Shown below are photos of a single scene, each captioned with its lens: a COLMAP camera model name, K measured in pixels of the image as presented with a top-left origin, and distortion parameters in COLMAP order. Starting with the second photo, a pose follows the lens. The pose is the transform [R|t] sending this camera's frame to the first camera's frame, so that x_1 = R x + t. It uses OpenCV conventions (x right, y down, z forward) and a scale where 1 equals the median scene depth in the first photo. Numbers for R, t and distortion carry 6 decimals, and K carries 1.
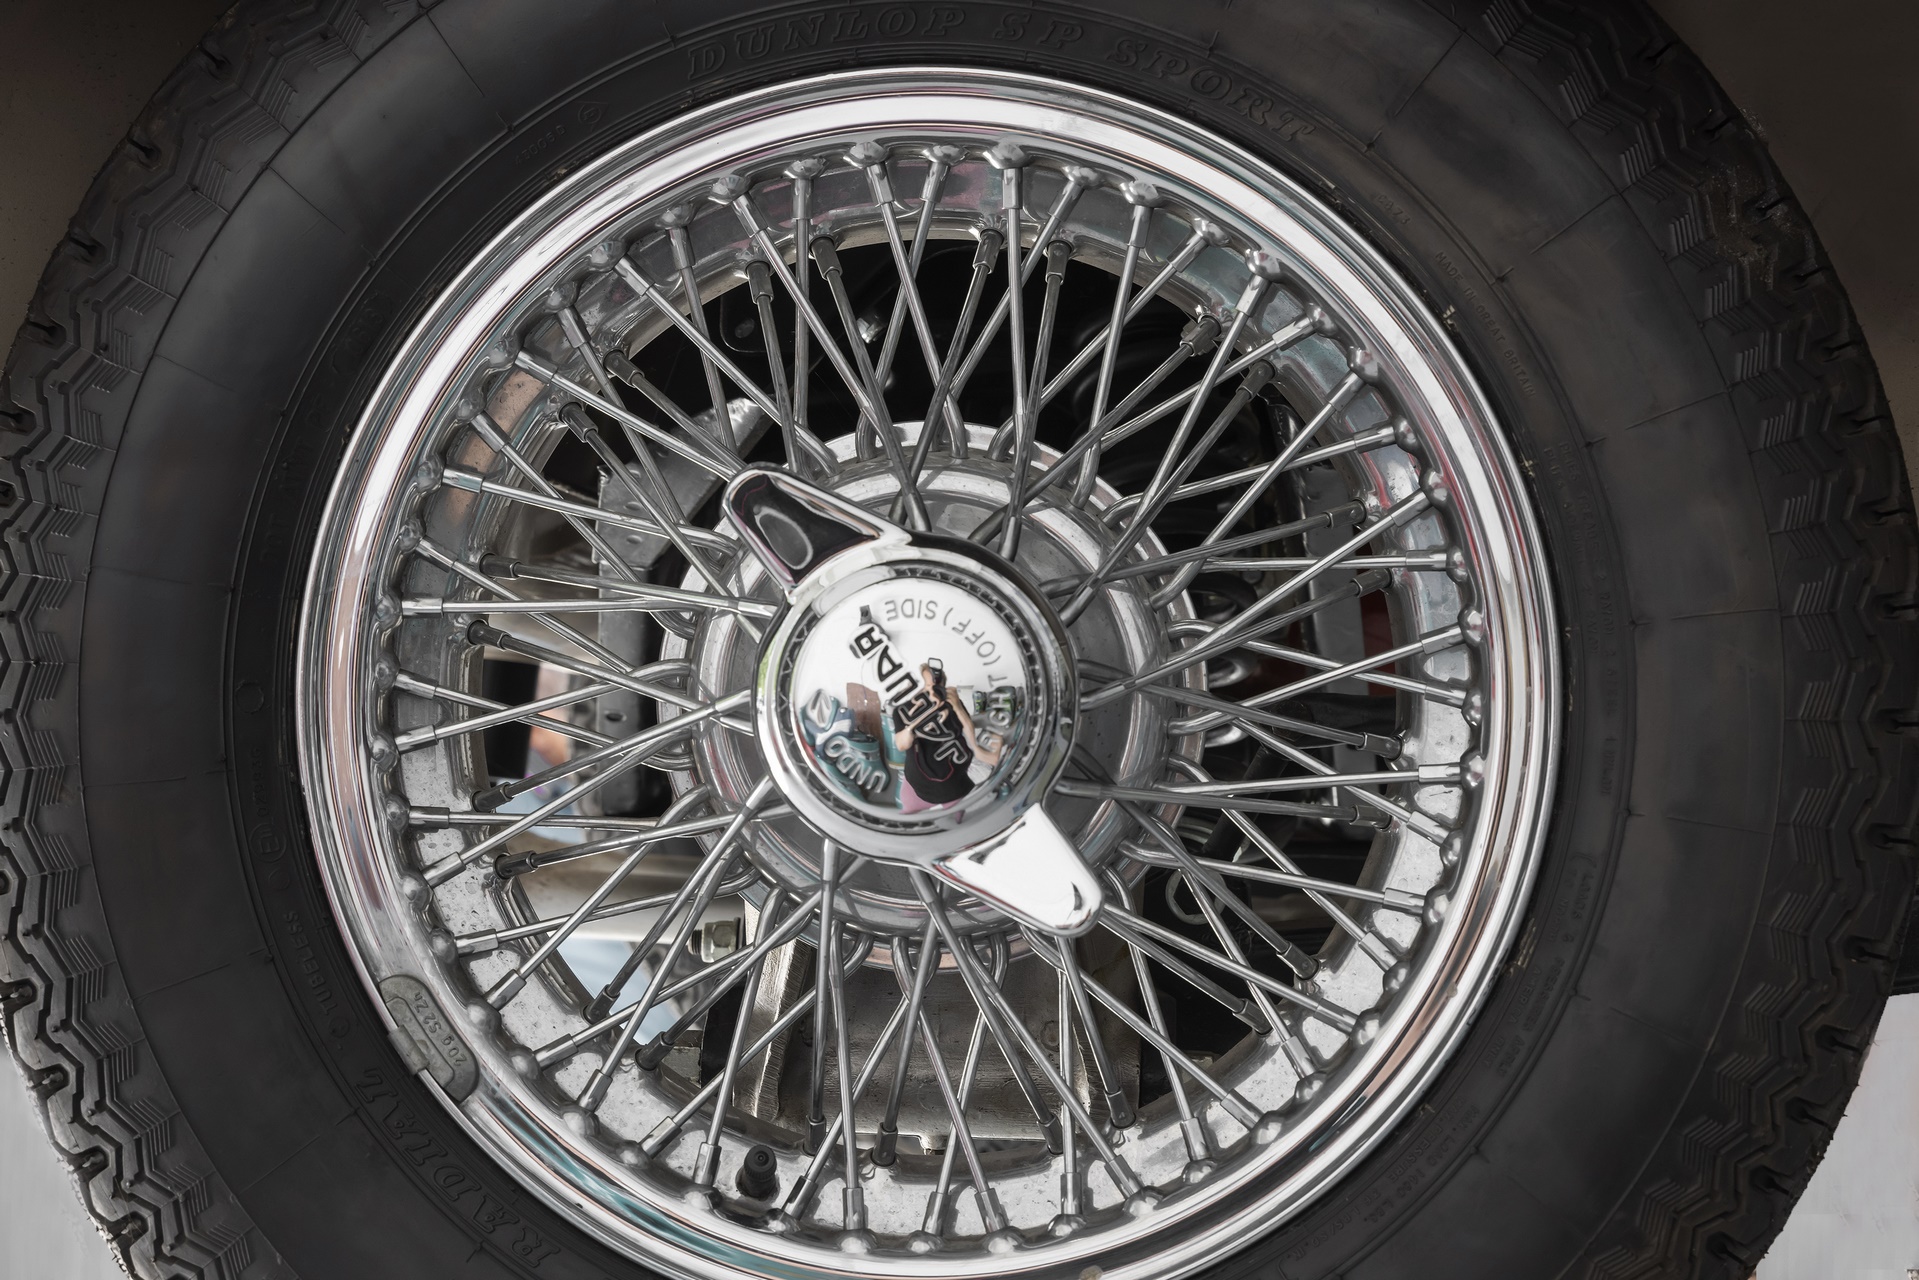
lens RADIAL K [[2899.3, 0, 959.0], [0, 2899.3, 520.9], [0, 0, 1]] dist [0.007079, 0.102932]
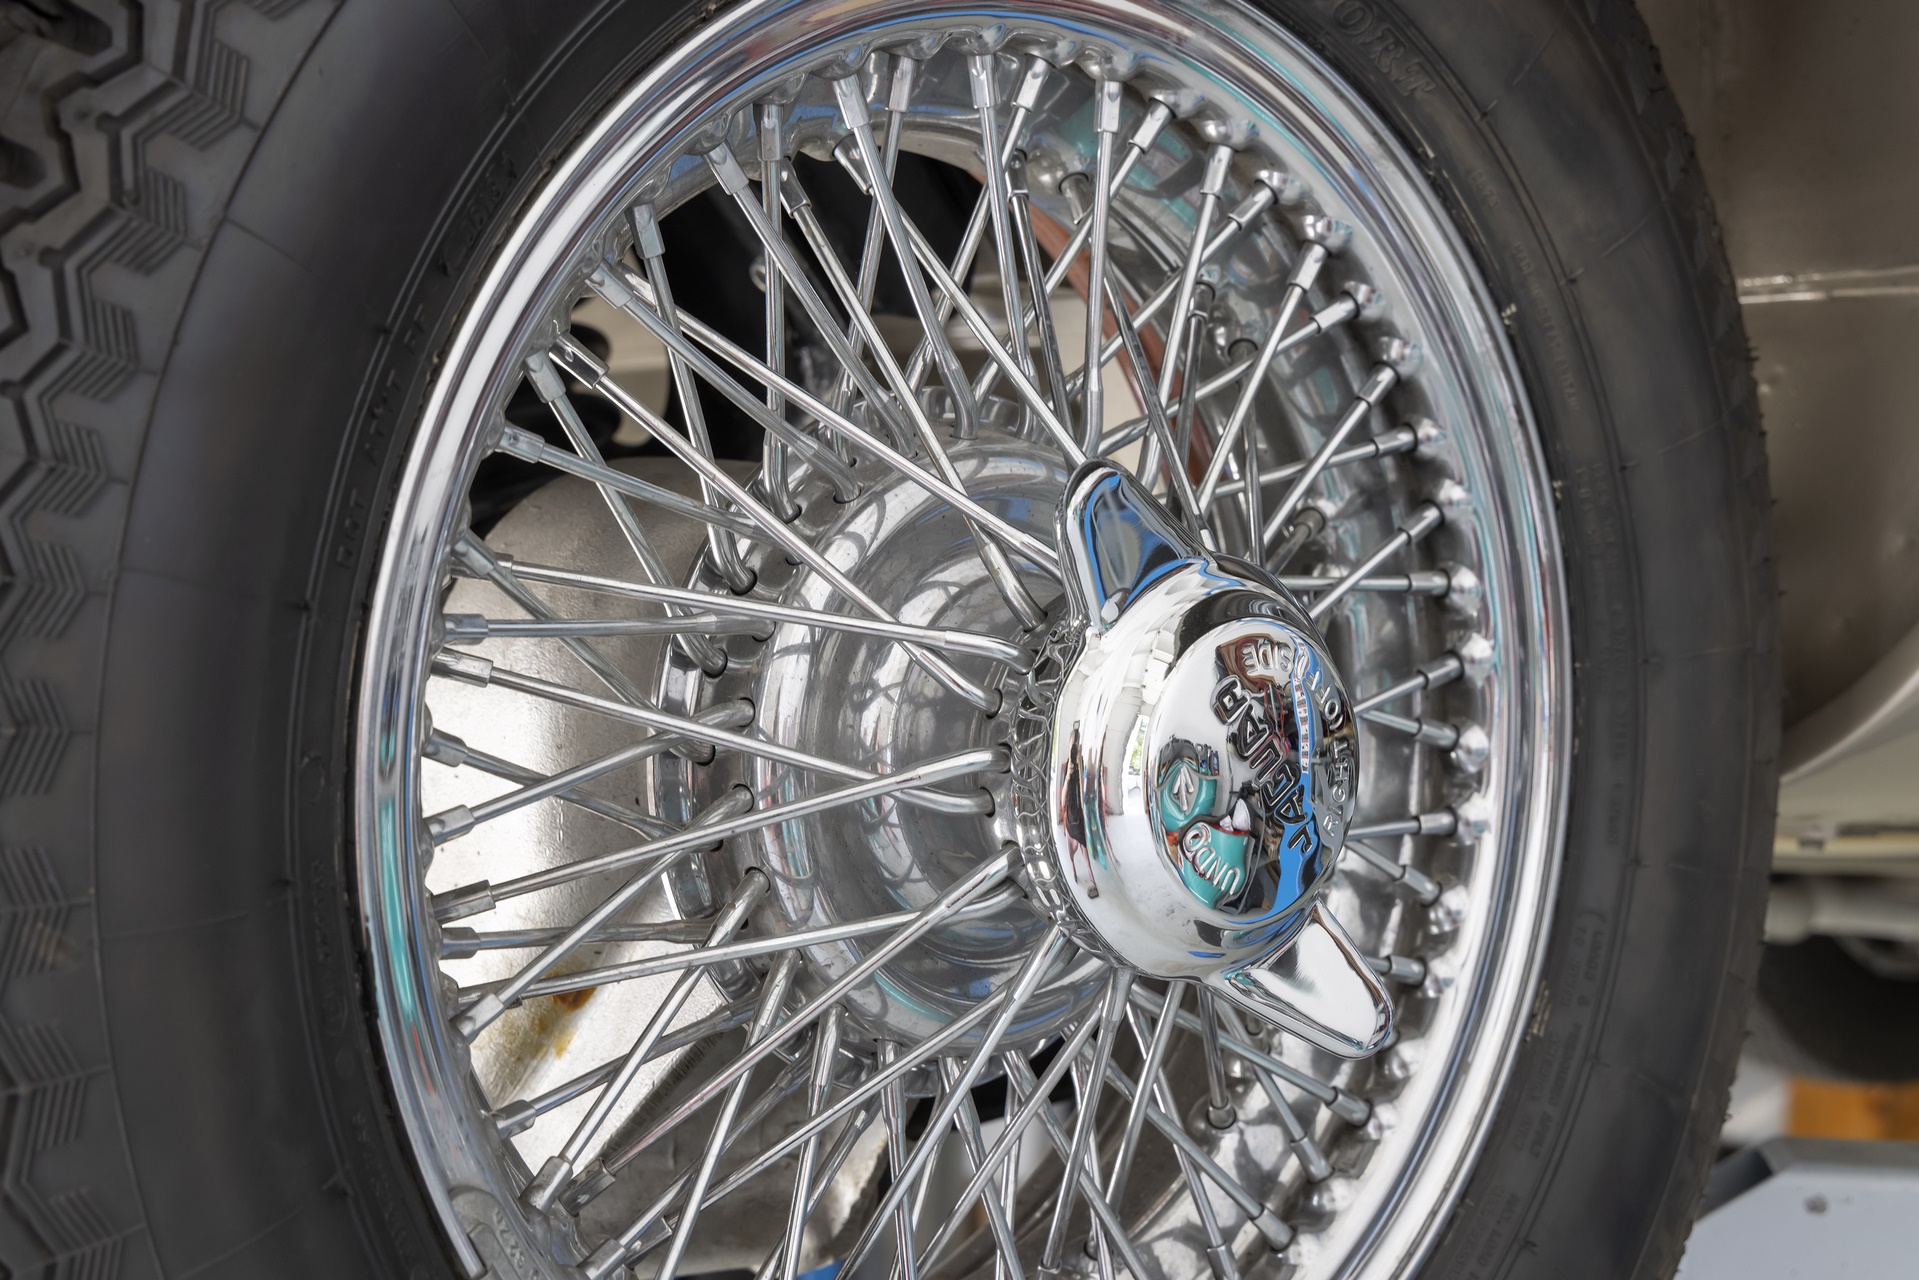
lens RADIAL K [[2899.3, 0, 959.0], [0, 2899.3, 520.9], [0, 0, 1]] dist [0.007079, 0.102932]
pose [[0.758341, 0.032551, 0.651045, -0.548034], [-0.060597, 0.997948, 0.020688, -0.016025], [-0.649035, -0.055140, 0.758758, 0.435688]]
